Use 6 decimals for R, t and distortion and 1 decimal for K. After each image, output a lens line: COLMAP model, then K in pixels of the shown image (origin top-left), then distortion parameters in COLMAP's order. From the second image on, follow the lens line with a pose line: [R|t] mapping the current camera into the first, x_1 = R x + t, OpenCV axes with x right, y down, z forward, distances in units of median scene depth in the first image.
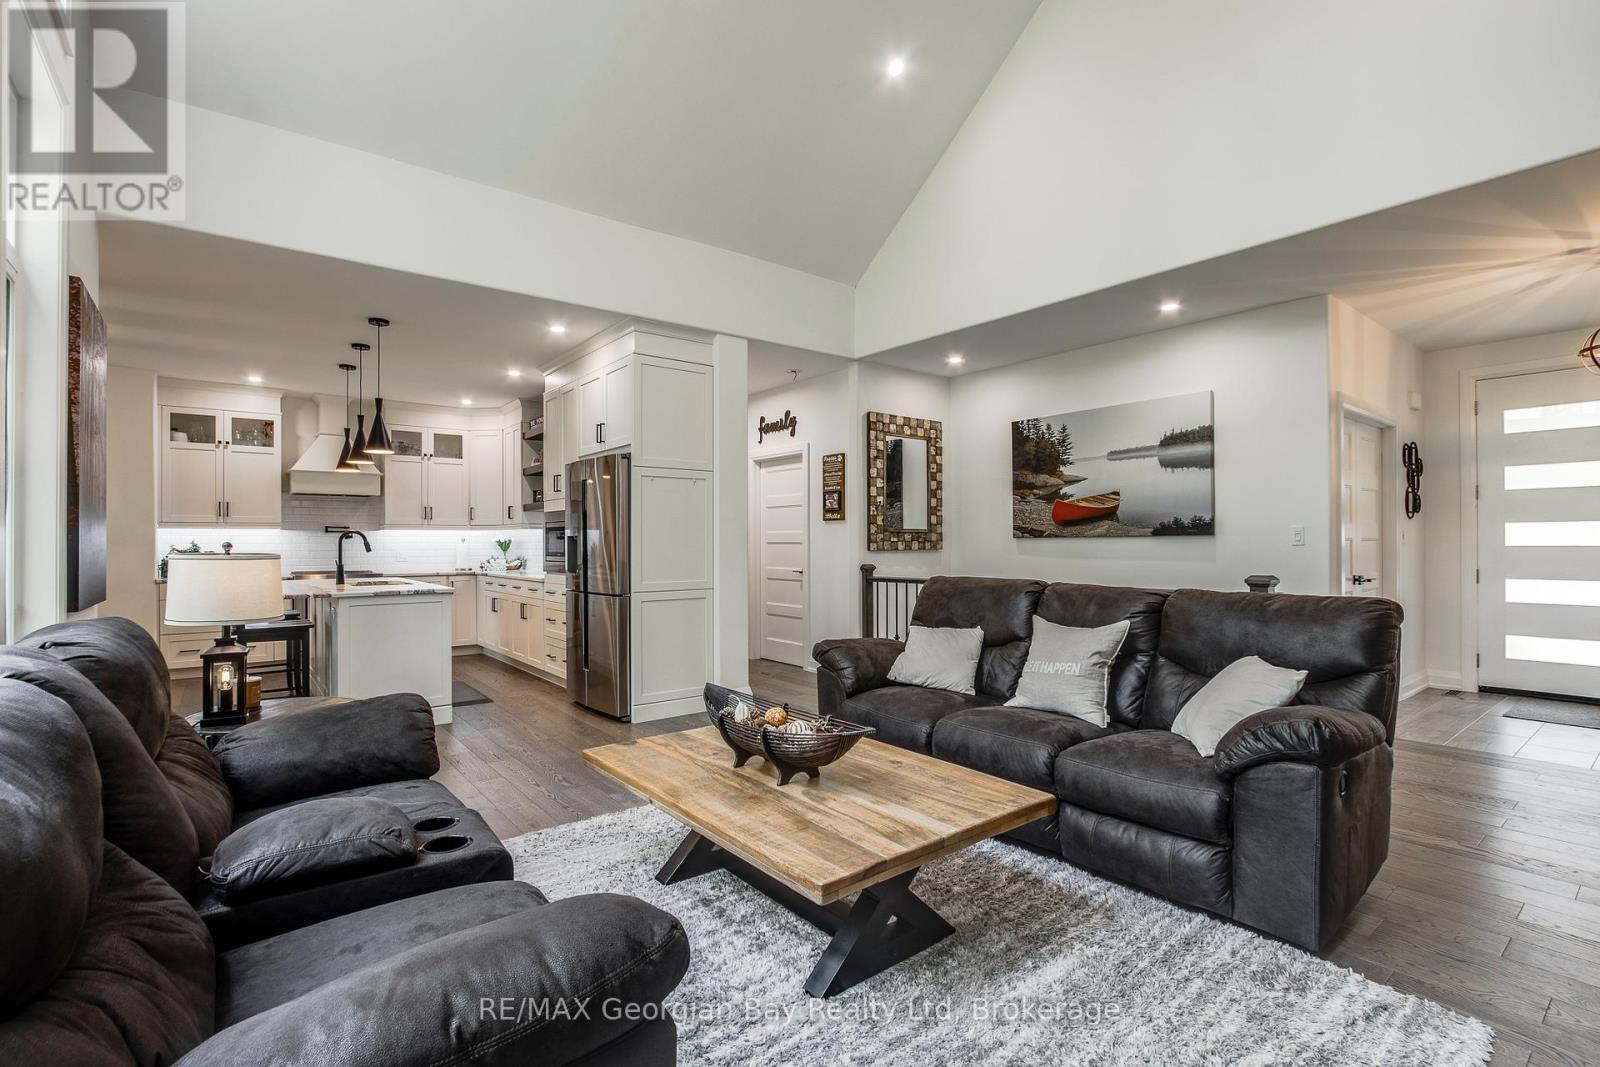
lens RADIAL K [[748.7, 0, 788.1], [0, 748.7, 538.1], [0, 0, 1]] dist [-0.027027, 0.007040]
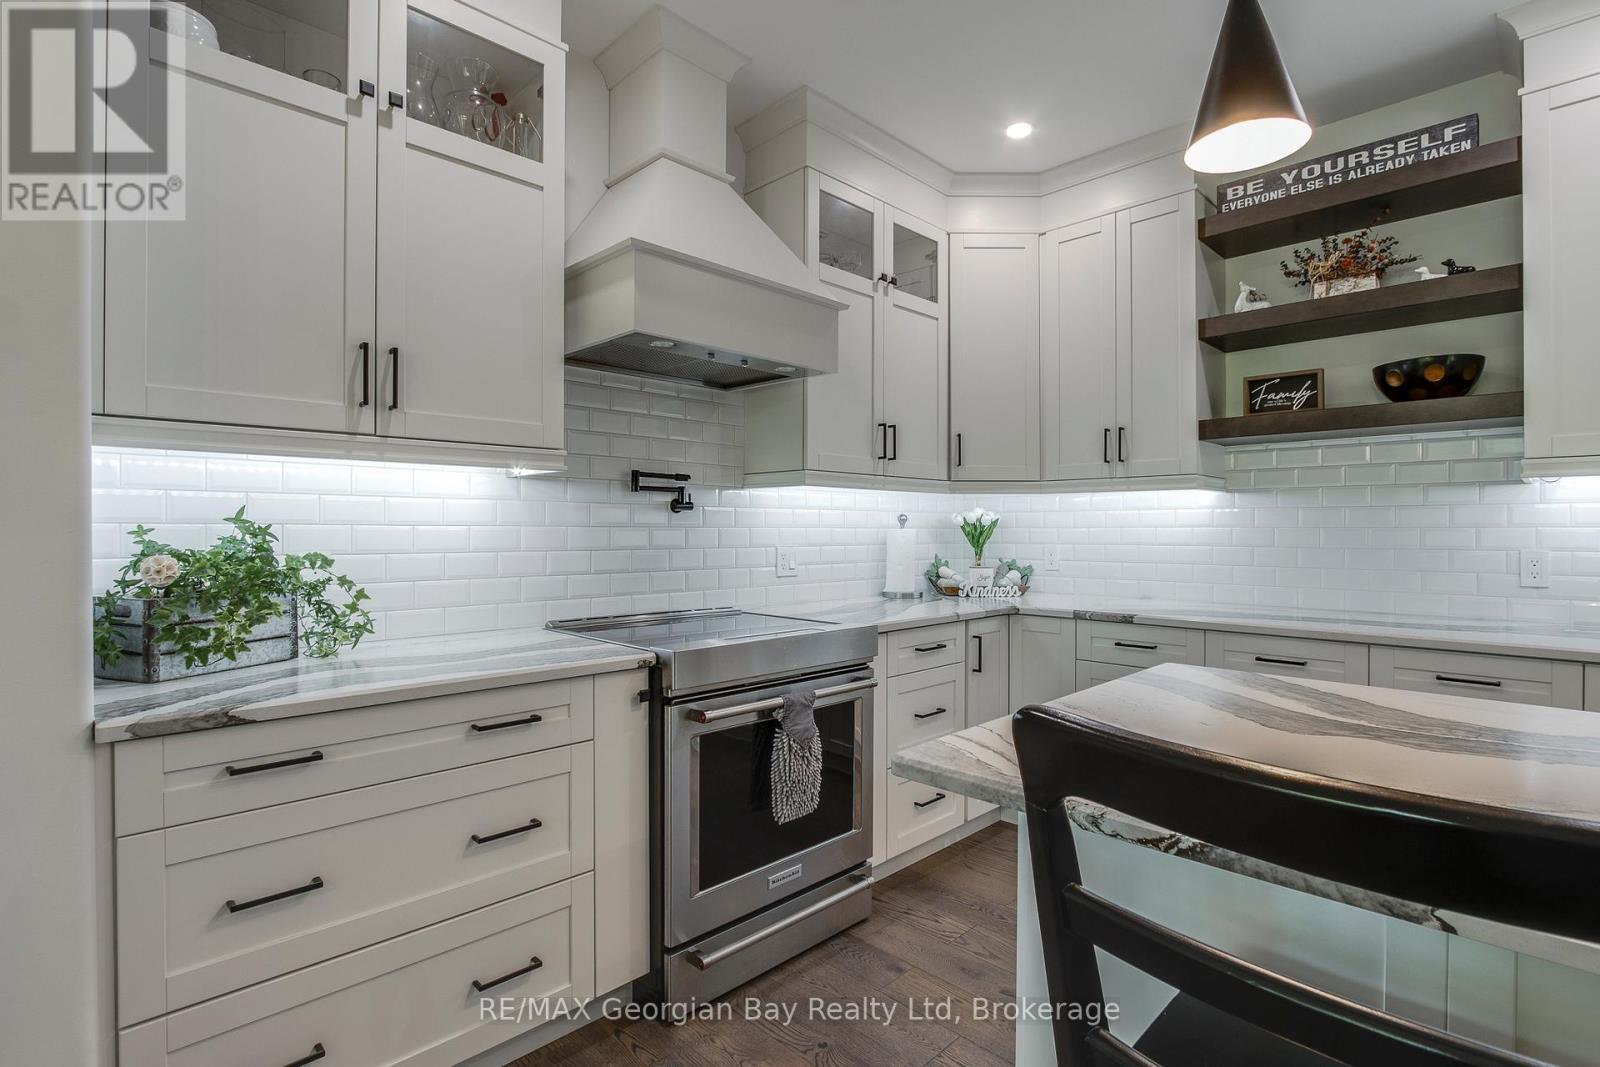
lens RADIAL K [[748.7, 0, 776.8], [0, 748.7, 535.0], [0, 0, 1]] dist [-0.027027, 0.007040]
pose [[0.993262, 0.005661, 0.115750, -0.735628], [-0.007221, 0.999889, 0.013059, 0.008430], [-0.115663, -0.013807, 0.993193, 0.828261]]
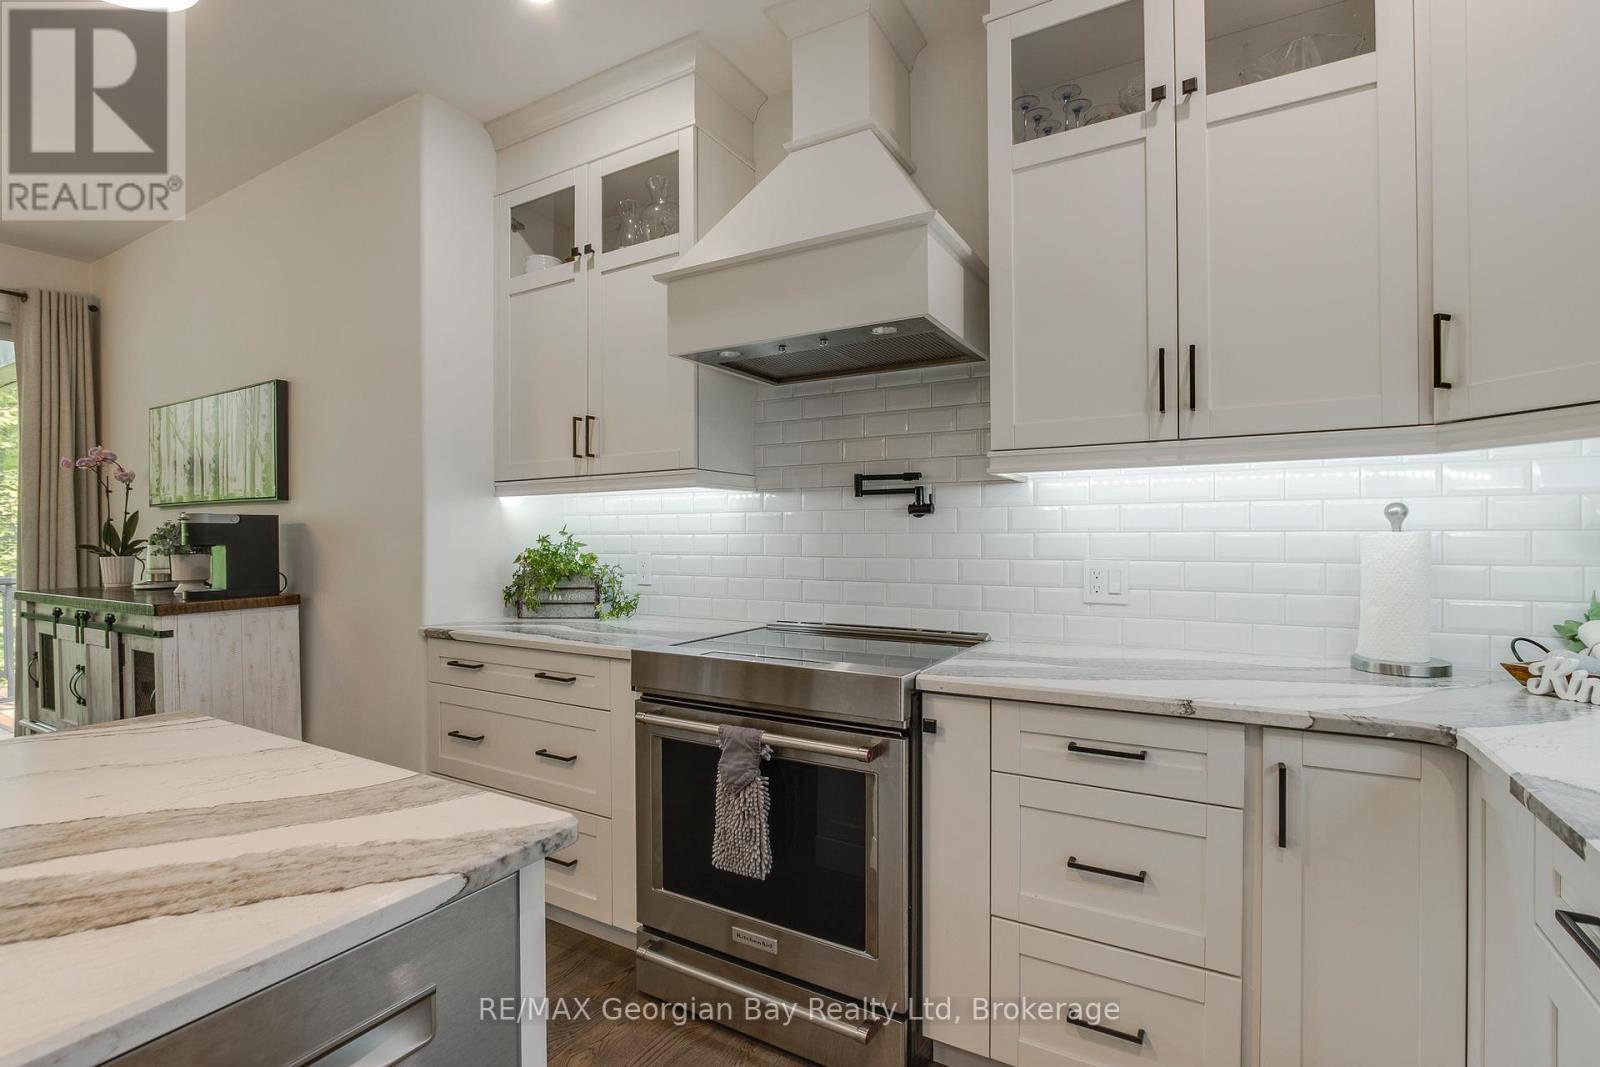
lens RADIAL K [[748.7, 0, 801.3], [0, 748.7, 538.6], [0, 0, 1]] dist [-0.027027, 0.007040]
pose [[0.388125, 0.005514, -0.921590, -0.432081], [0.009359, 0.999907, 0.009924, 0.008254], [0.921559, -0.012477, 0.388037, 1.056503]]
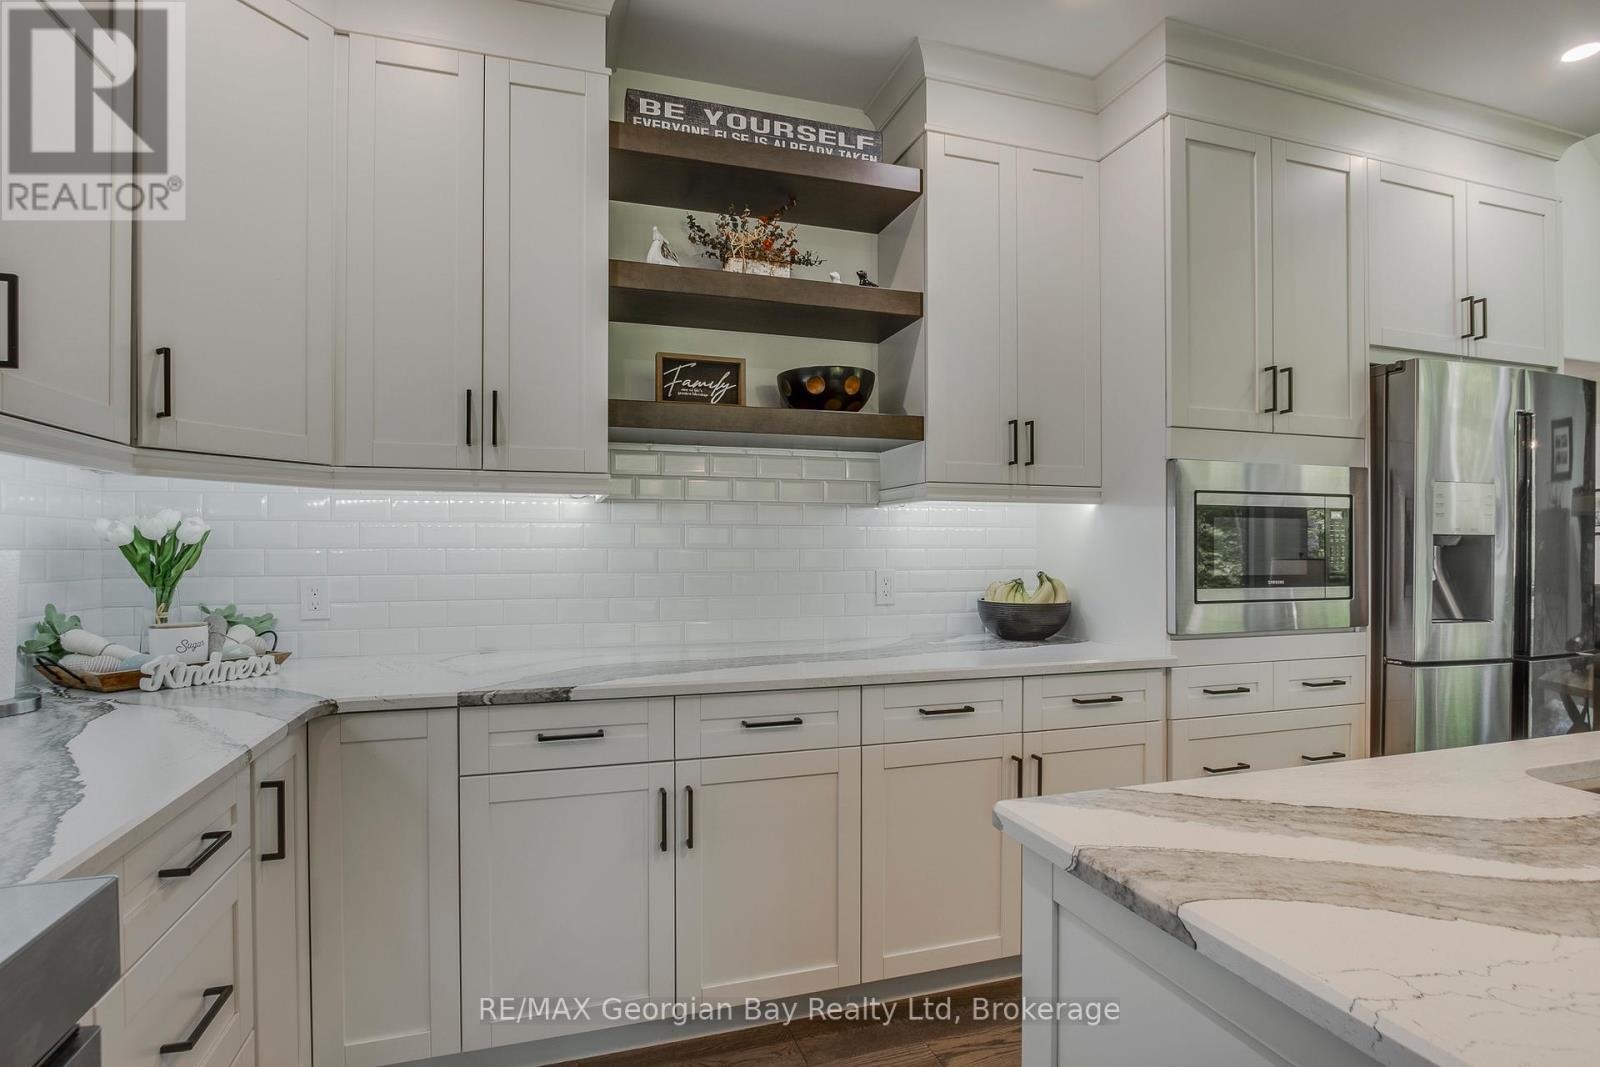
lens RADIAL K [[798.5, 0, 802.9], [0, 798.5, 545.9], [0, 0, 1]] dist [-0.018804, 0.000905]
pose [[0.309344, 0.017245, 0.950794, -0.731116], [-0.005974, 0.999851, -0.016191, 0.011821], [-0.950931, -0.000672, 0.309401, 1.058188]]
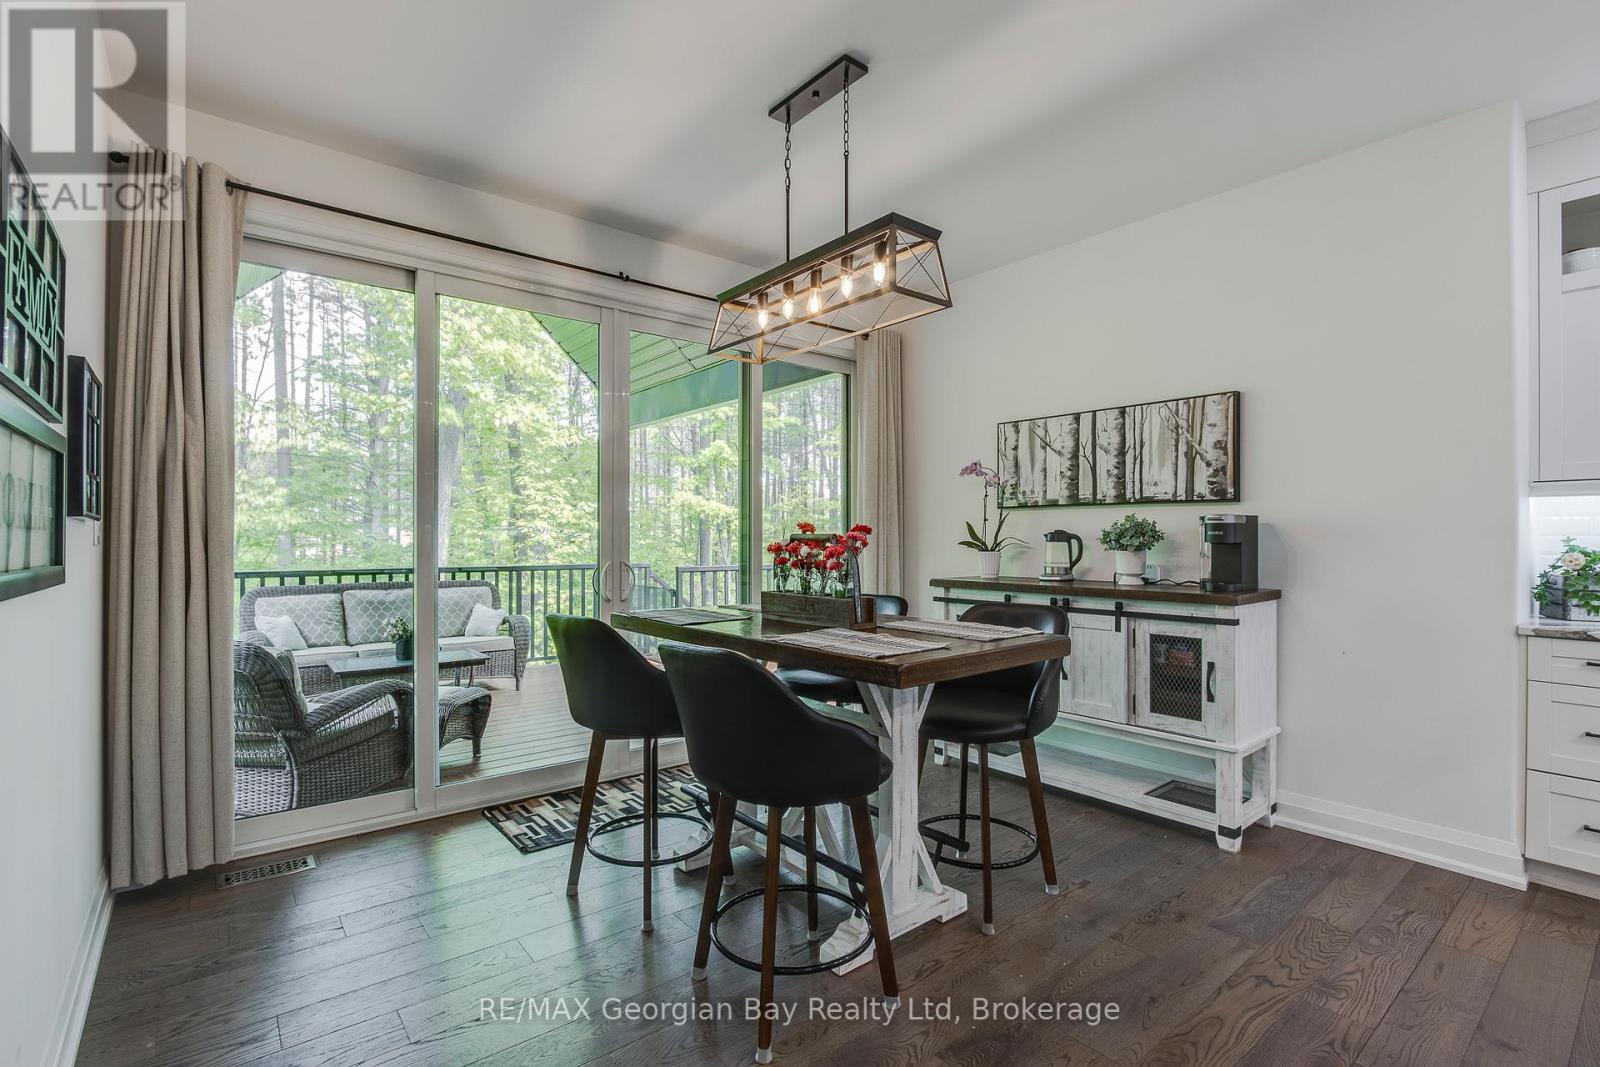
lens RADIAL K [[748.7, 0, 797.5], [0, 748.7, 535.7], [0, 0, 1]] dist [-0.027027, 0.007040]
pose [[0.028964, 0.002718, -0.999577, -0.489584], [0.003862, 0.999989, 0.002831, 0.006532], [0.999573, -0.003943, 0.028953, 0.618907]]
